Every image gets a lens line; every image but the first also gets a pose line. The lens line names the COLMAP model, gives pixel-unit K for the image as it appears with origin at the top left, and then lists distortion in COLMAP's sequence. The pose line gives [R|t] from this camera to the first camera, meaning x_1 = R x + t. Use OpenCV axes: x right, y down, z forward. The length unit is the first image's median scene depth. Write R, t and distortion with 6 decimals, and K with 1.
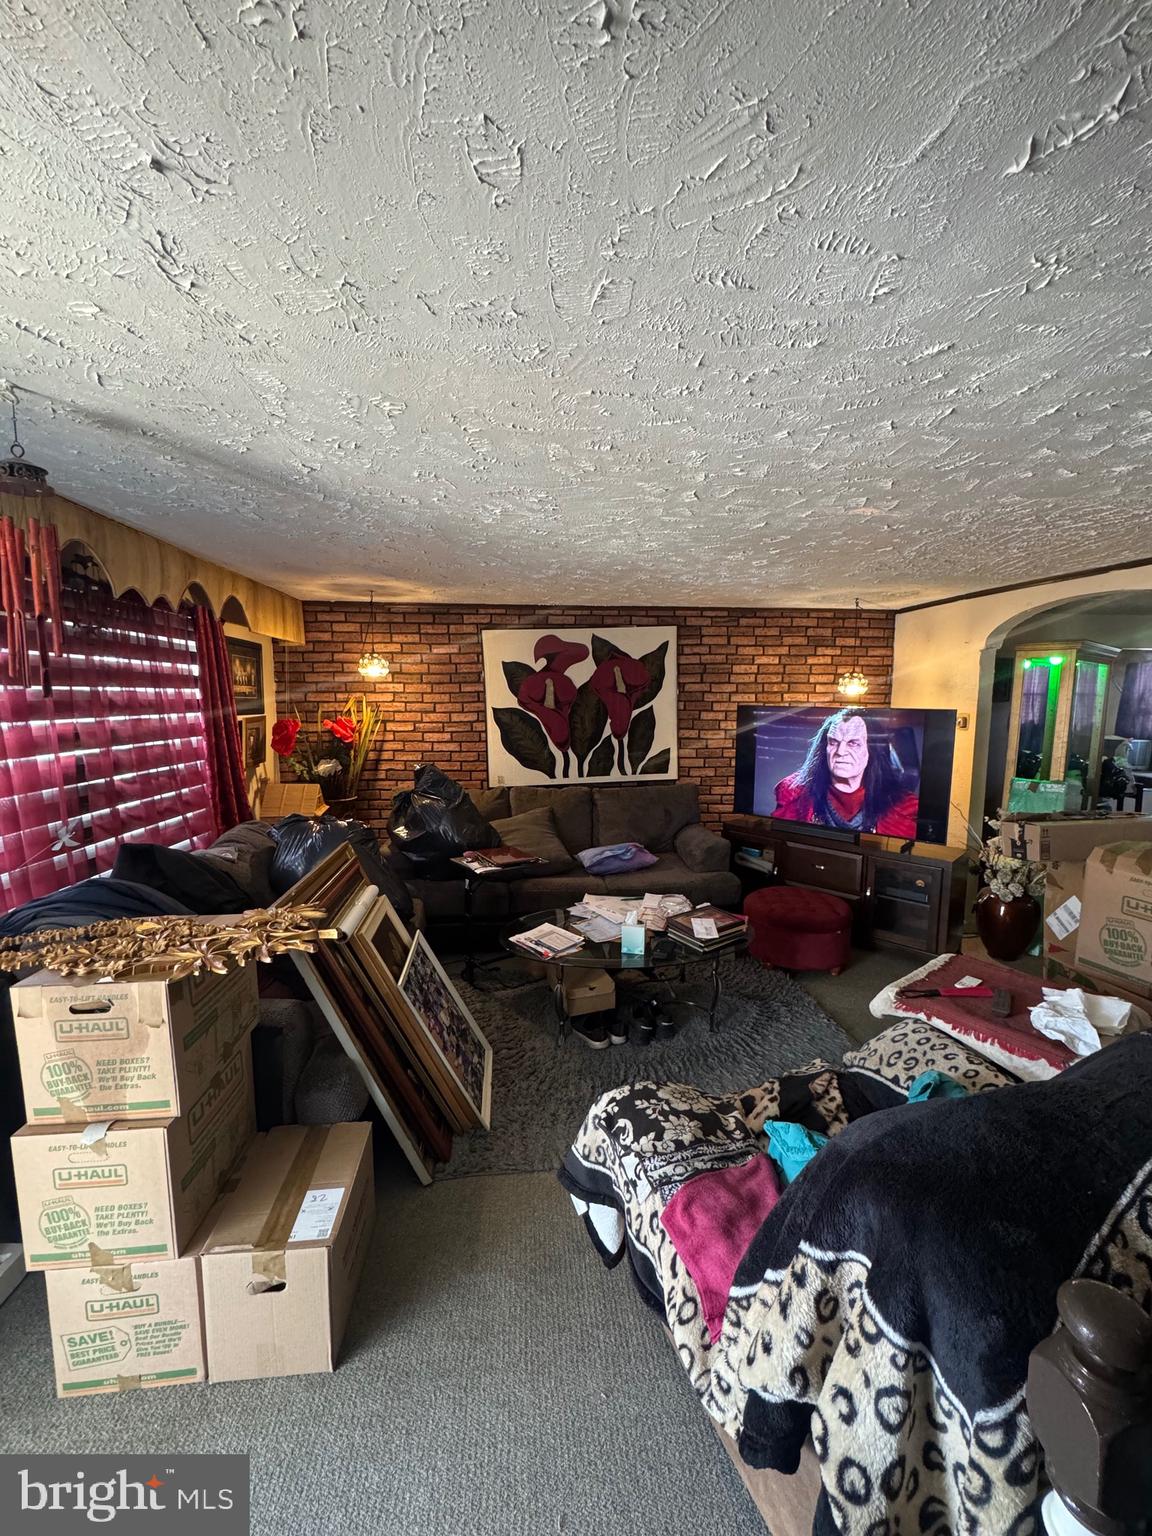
lens RADIAL K [[611.6, 0, 578.7], [0, 611.6, 766.4], [0, 0, 1]] dist [-0.001248, -0.000277]
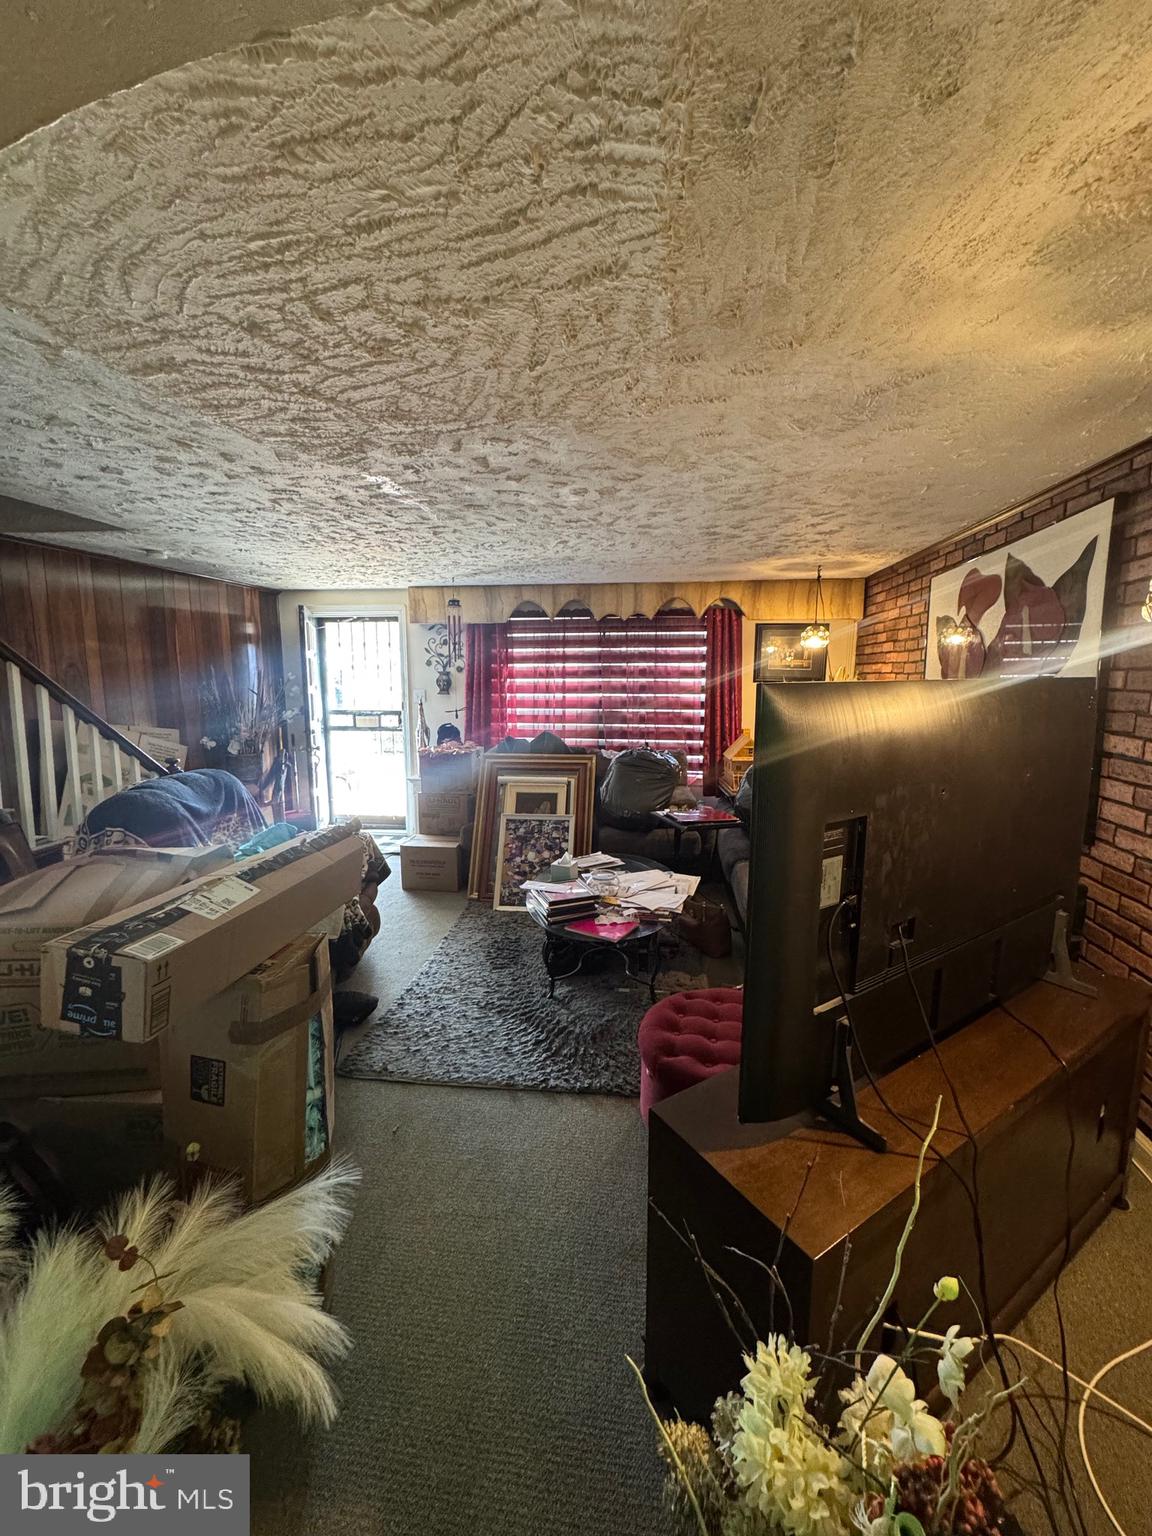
lens RADIAL K [[611.6, 0, 578.7], [0, 611.6, 766.4], [0, 0, 1]] dist [-0.001248, -0.000277]
pose [[-0.235763, 0.142531, -0.961302, 0.717105], [-0.119281, 0.977463, 0.174181, -0.072764], [0.964462, 0.155730, -0.213449, 0.774483]]
